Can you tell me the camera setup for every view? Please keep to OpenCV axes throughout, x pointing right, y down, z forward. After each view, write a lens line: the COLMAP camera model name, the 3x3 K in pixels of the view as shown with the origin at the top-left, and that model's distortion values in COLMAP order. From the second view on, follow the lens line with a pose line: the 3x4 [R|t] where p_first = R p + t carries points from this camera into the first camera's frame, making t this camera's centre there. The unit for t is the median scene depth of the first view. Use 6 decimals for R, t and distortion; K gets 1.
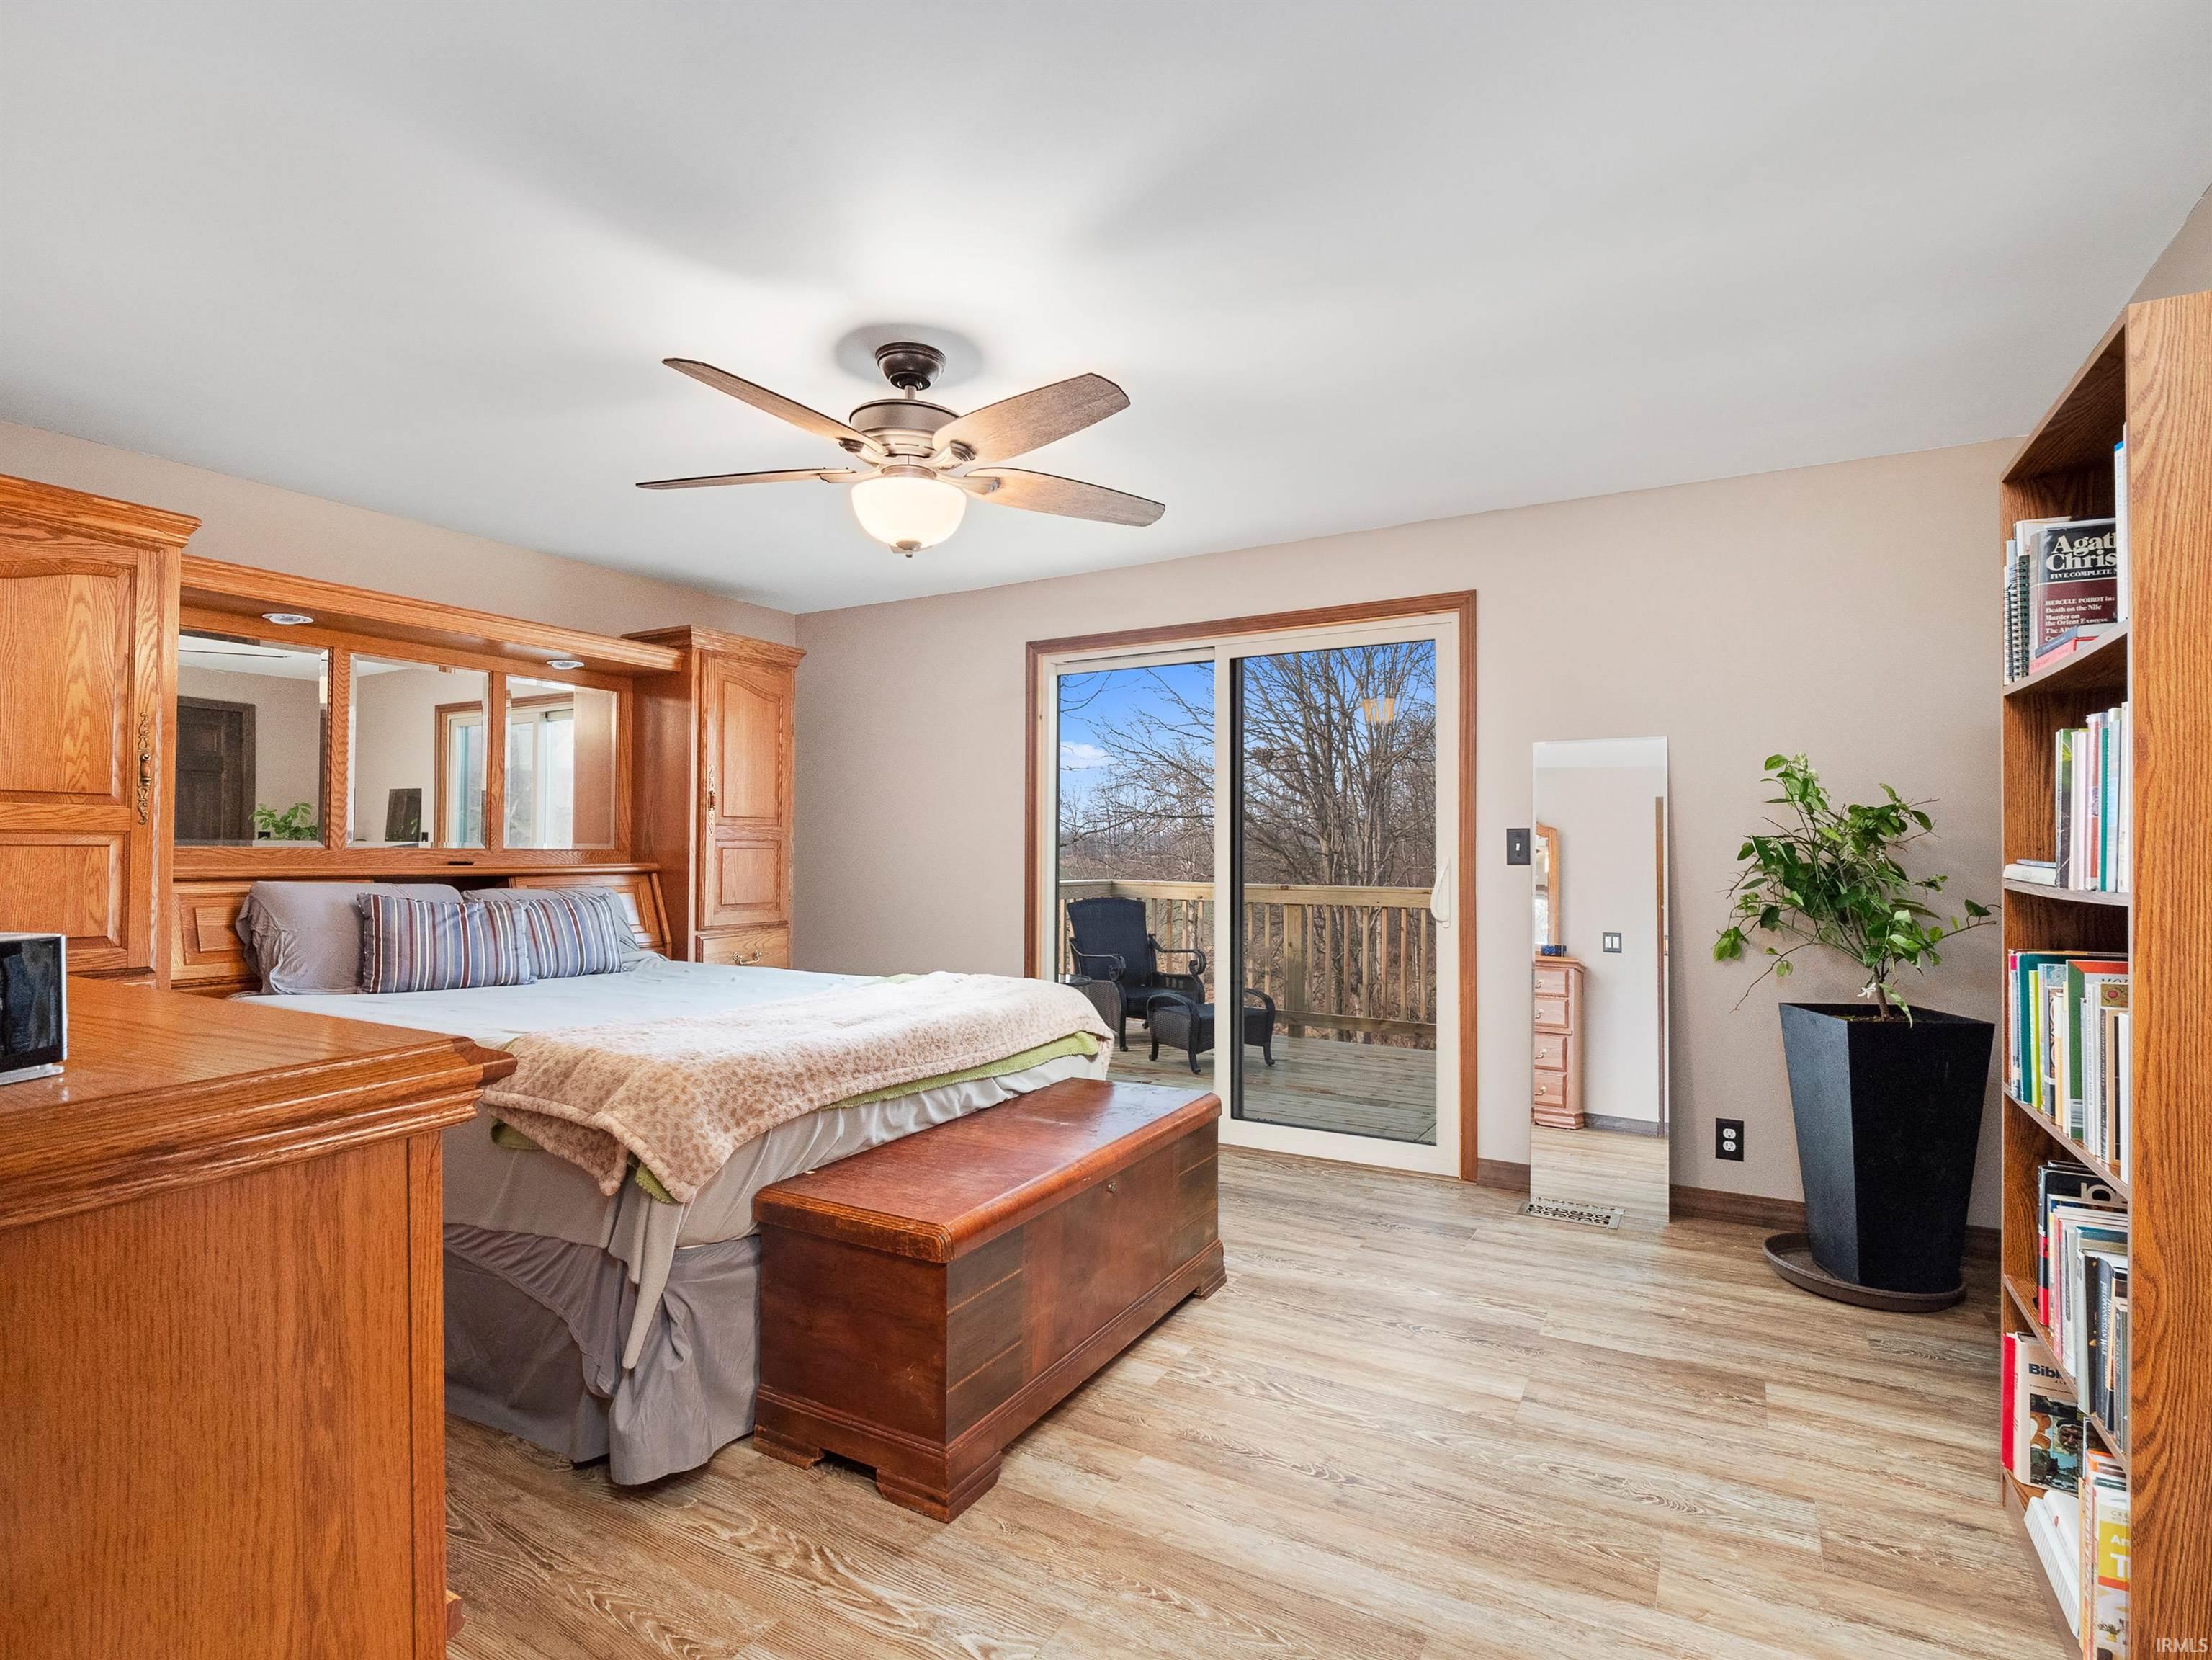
lens RADIAL K [[1094.3, 0, 1109.1], [0, 1094.3, 837.3], [0, 0, 1]] dist [-0.004165, -0.002077]
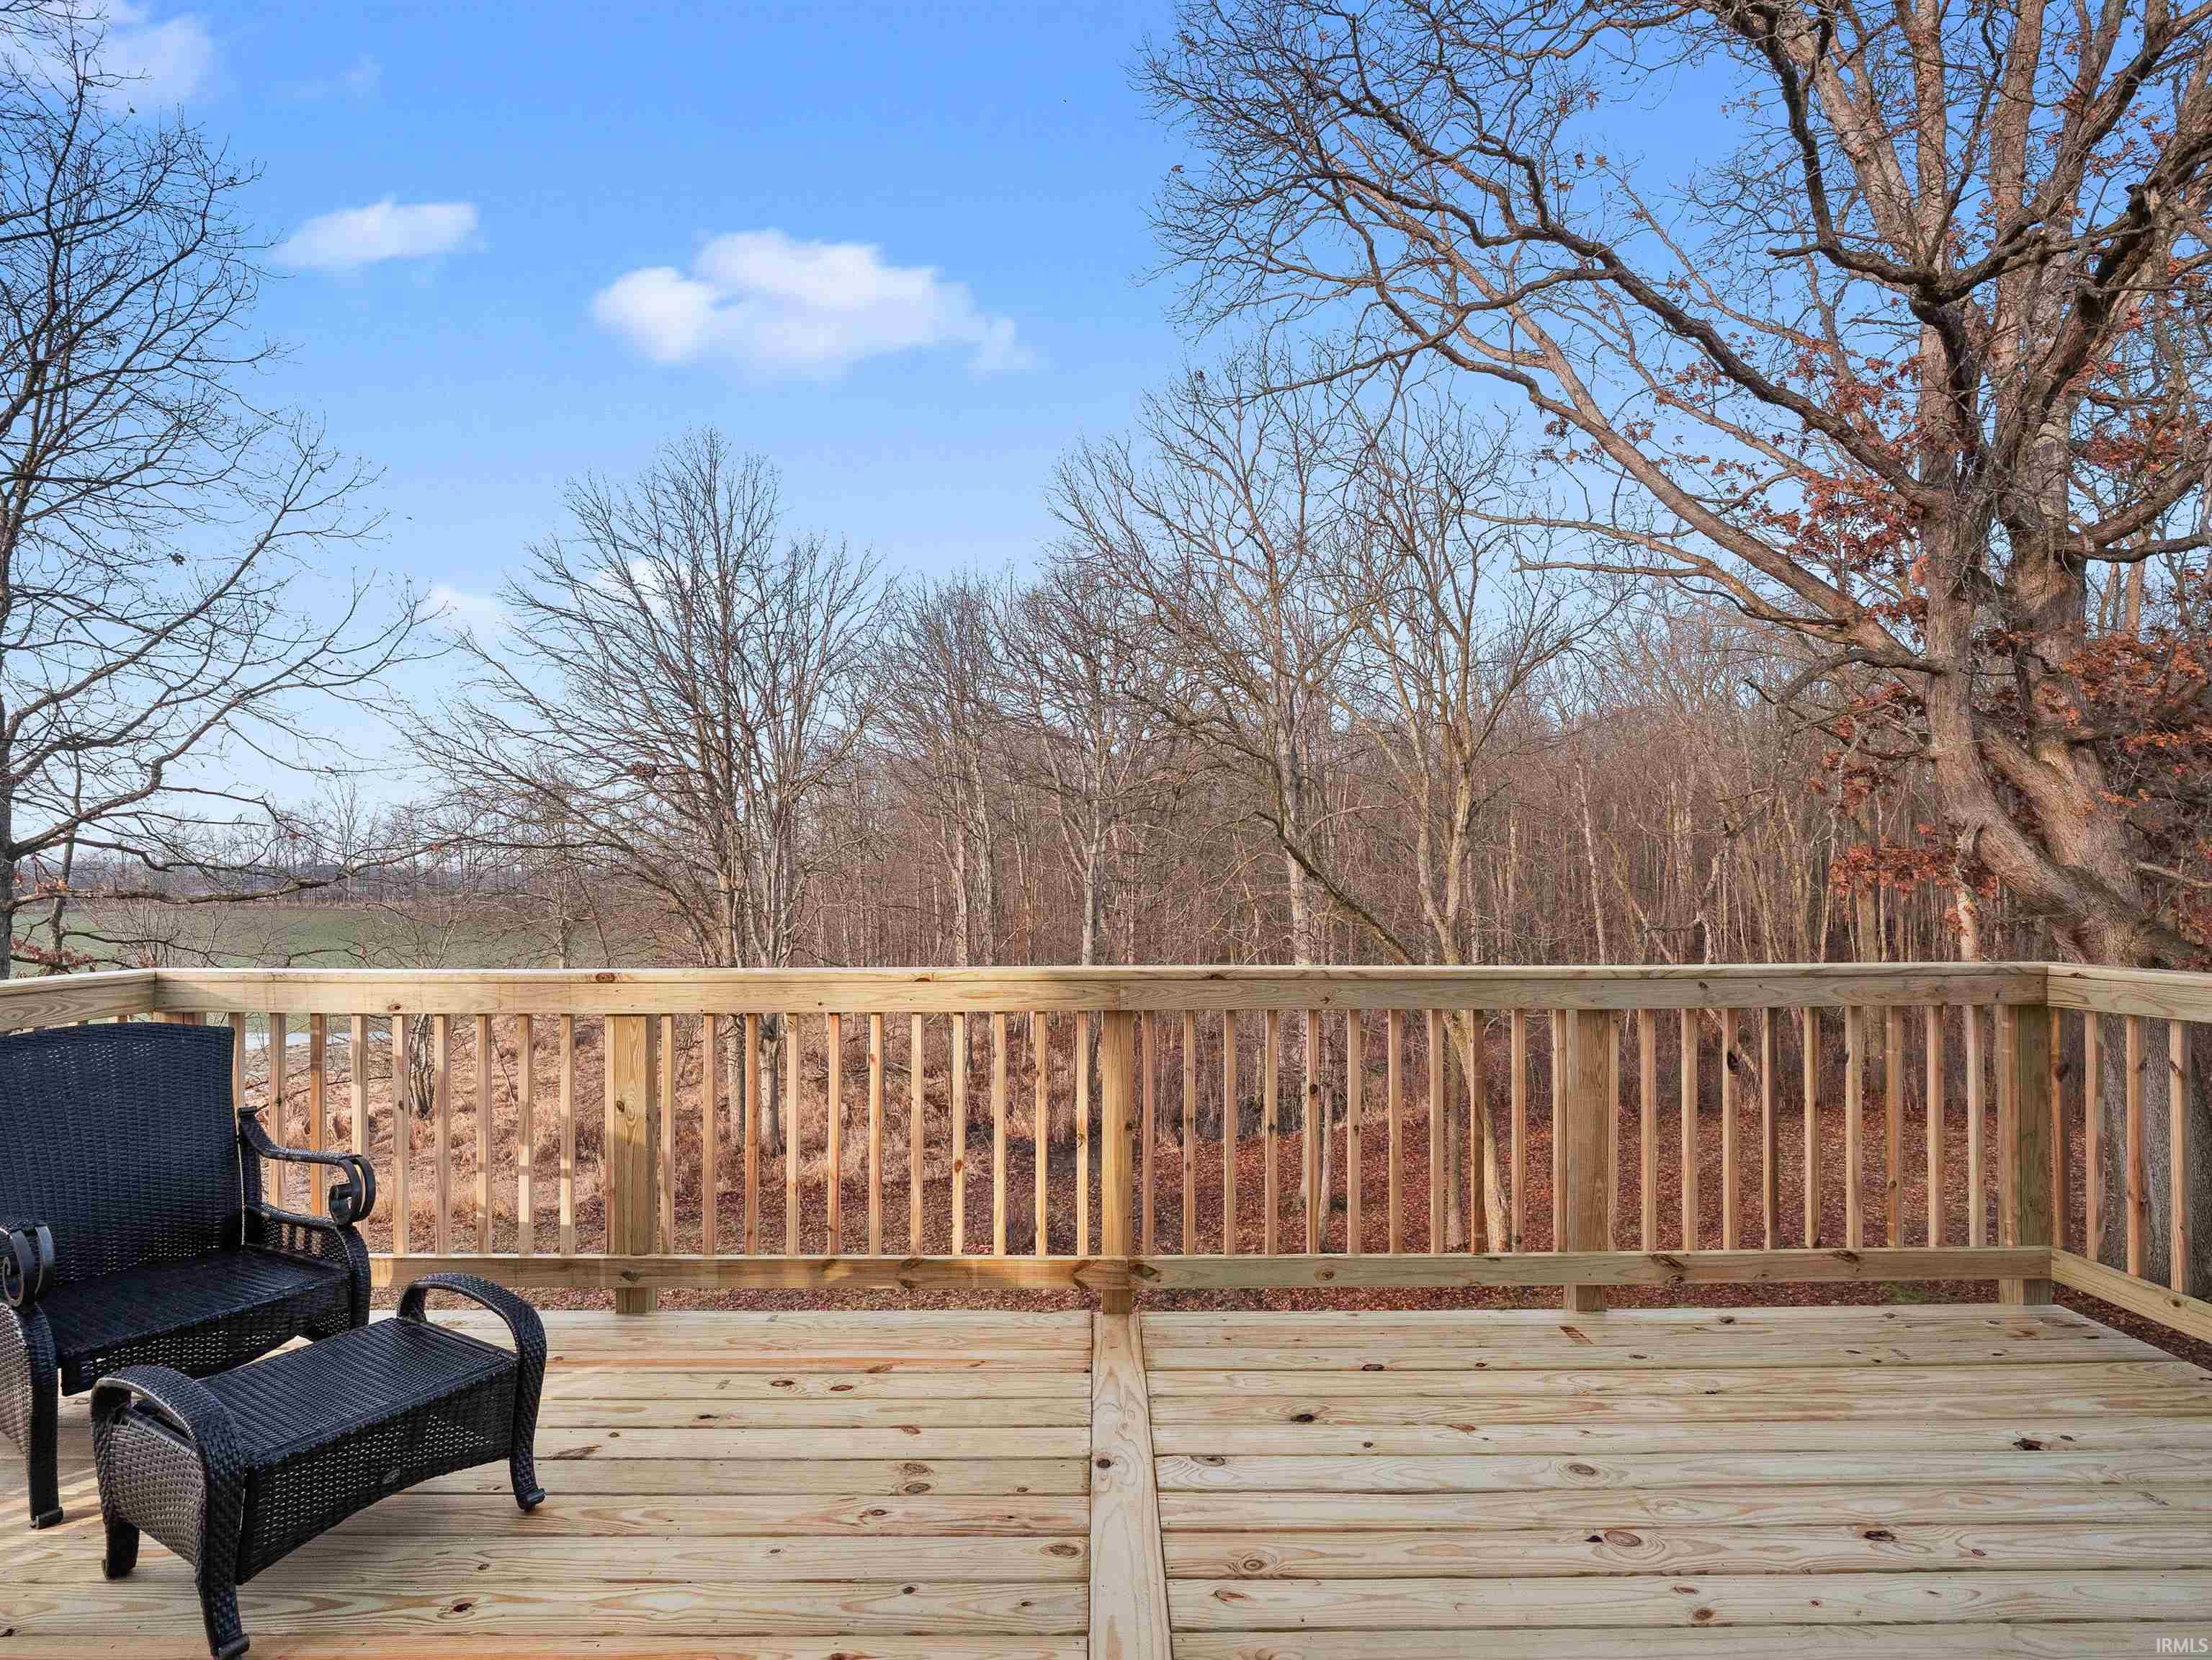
lens RADIAL K [[1094.3, 0, 1084.8], [0, 1094.3, 872.6], [0, 0, 1]] dist [-0.004165, -0.002077]
pose [[0.872138, -0.002726, 0.489252, 0.305199], [0.002914, 0.999996, 0.000378, 0.011404], [-0.489251, 0.001096, 0.872142, 1.412357]]
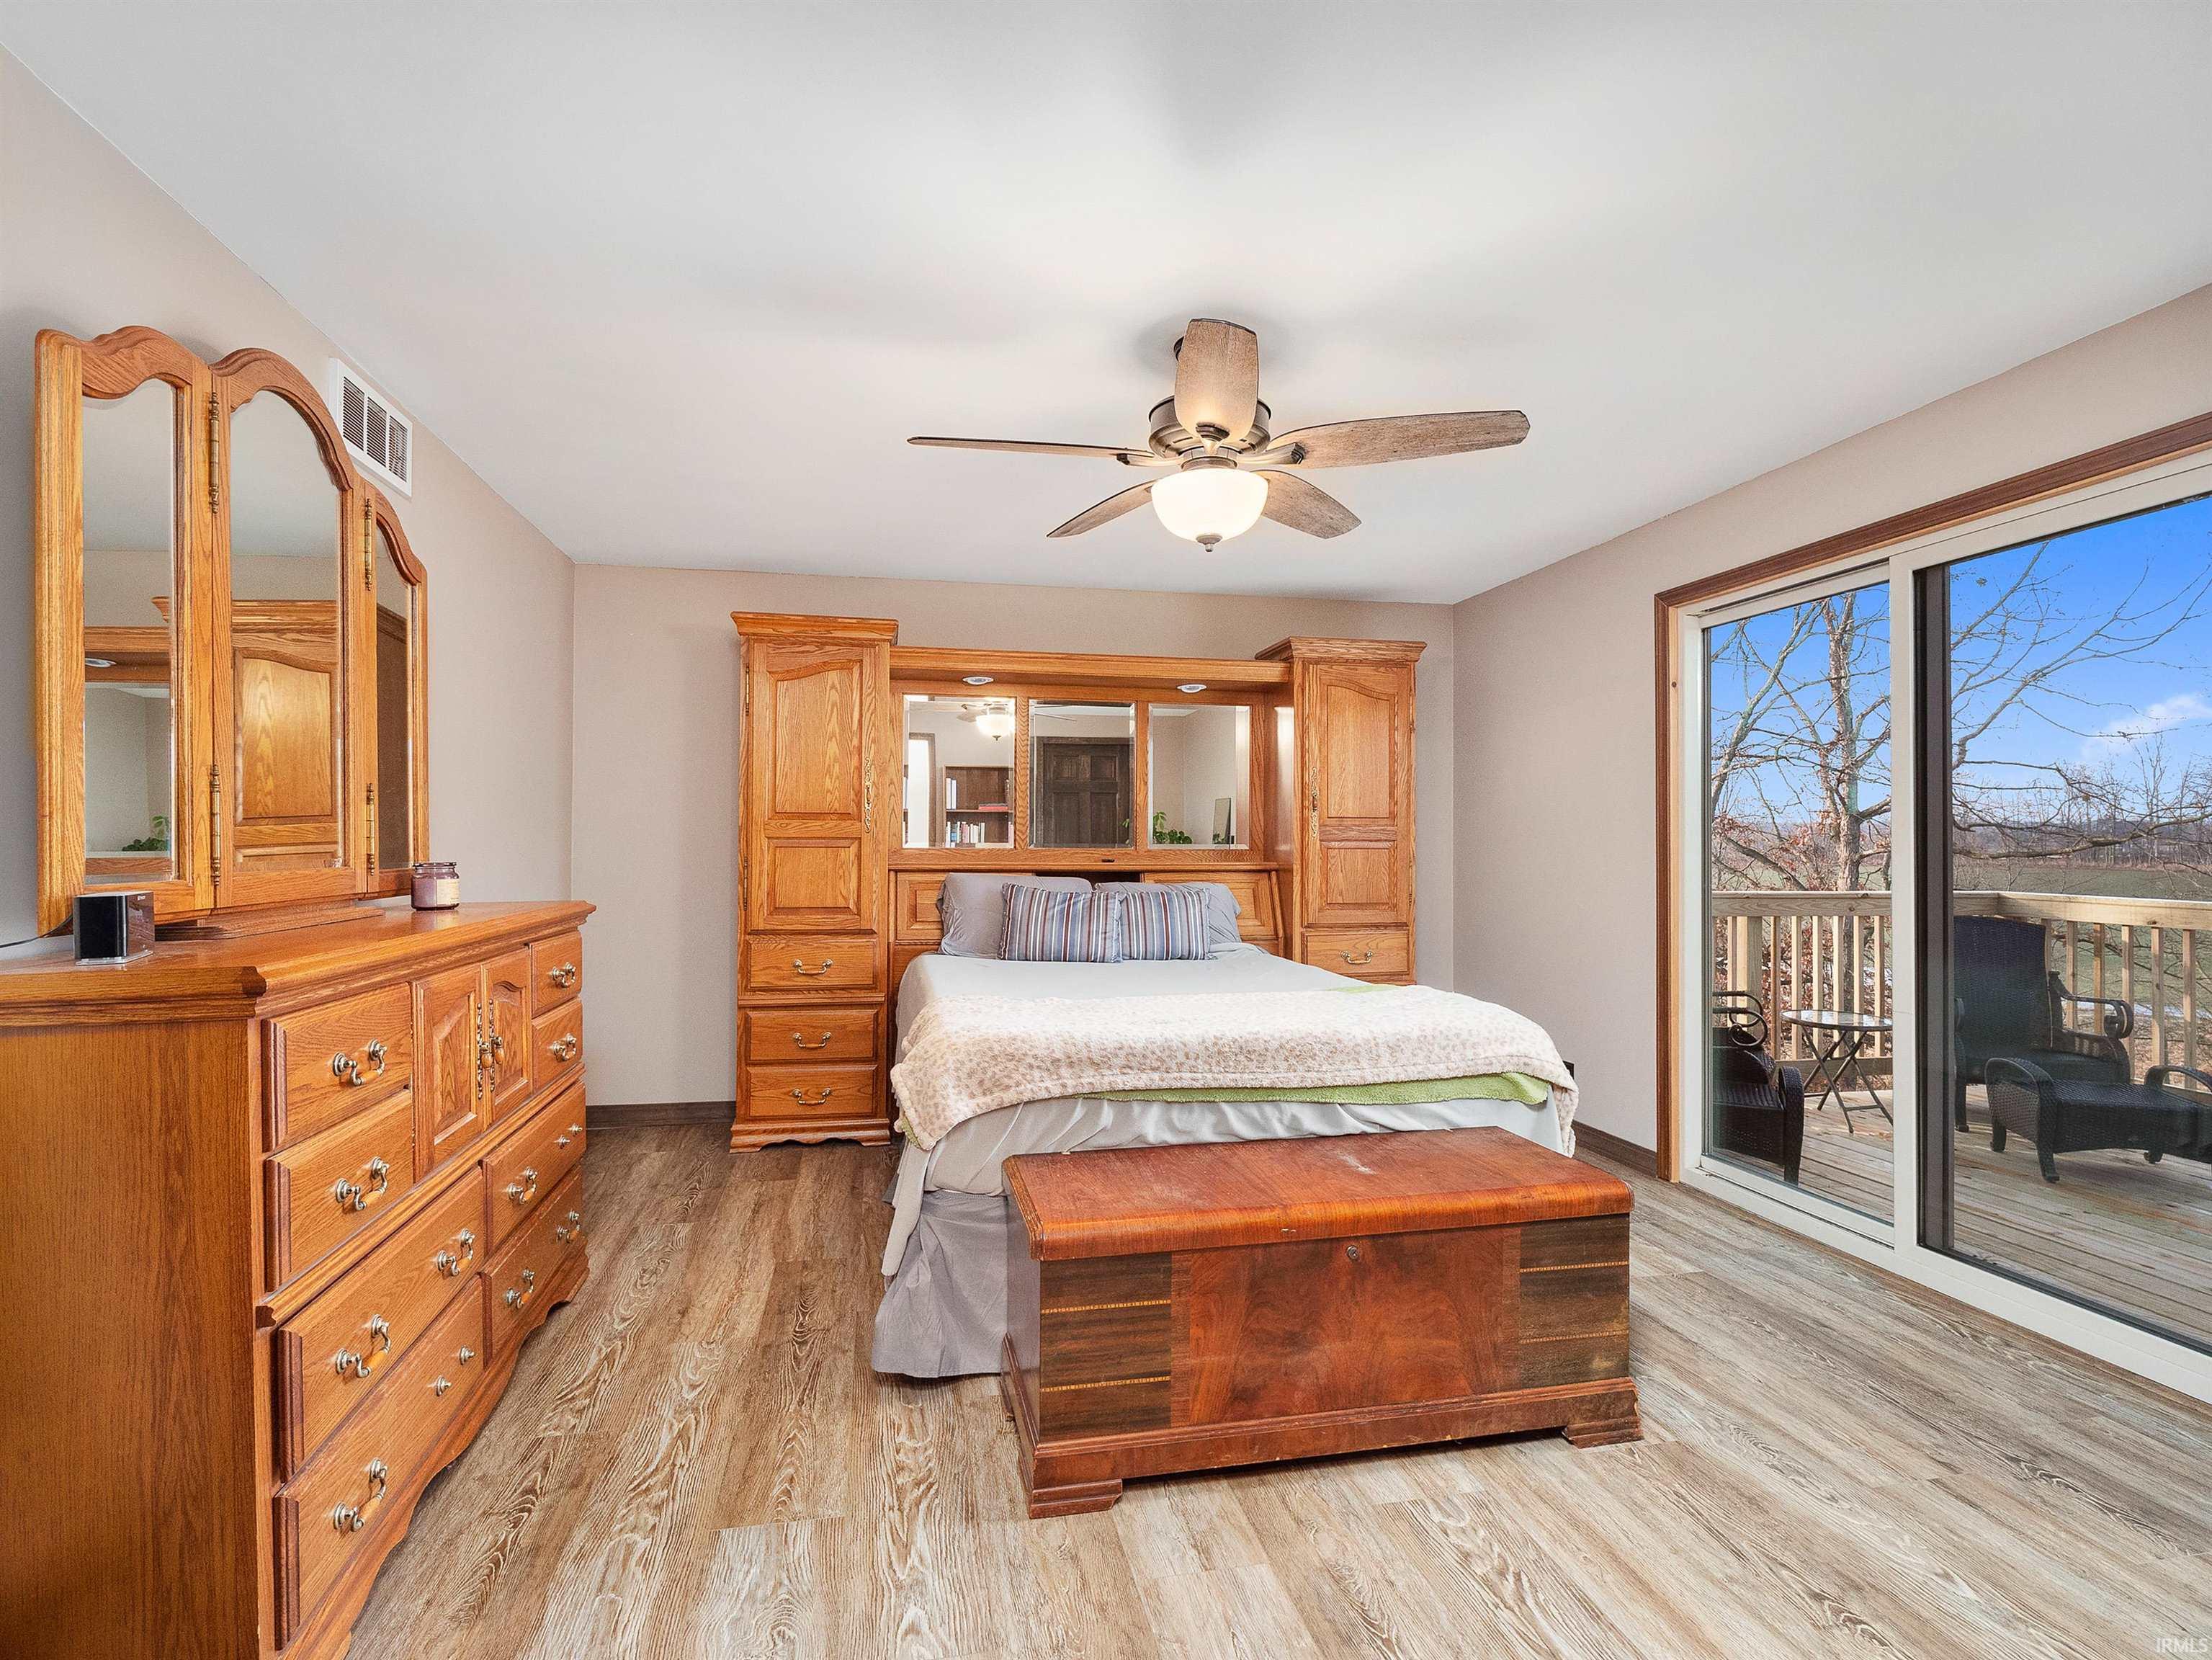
lens RADIAL K [[1094.3, 0, 1103.2], [0, 1094.3, 835.9], [0, 0, 1]] dist [-0.004165, -0.002077]
pose [[0.658685, -0.008750, -0.752368, 0.448733], [0.008725, 0.999954, -0.003991, 0.001012], [0.752368, -0.003935, 0.658731, 0.262359]]
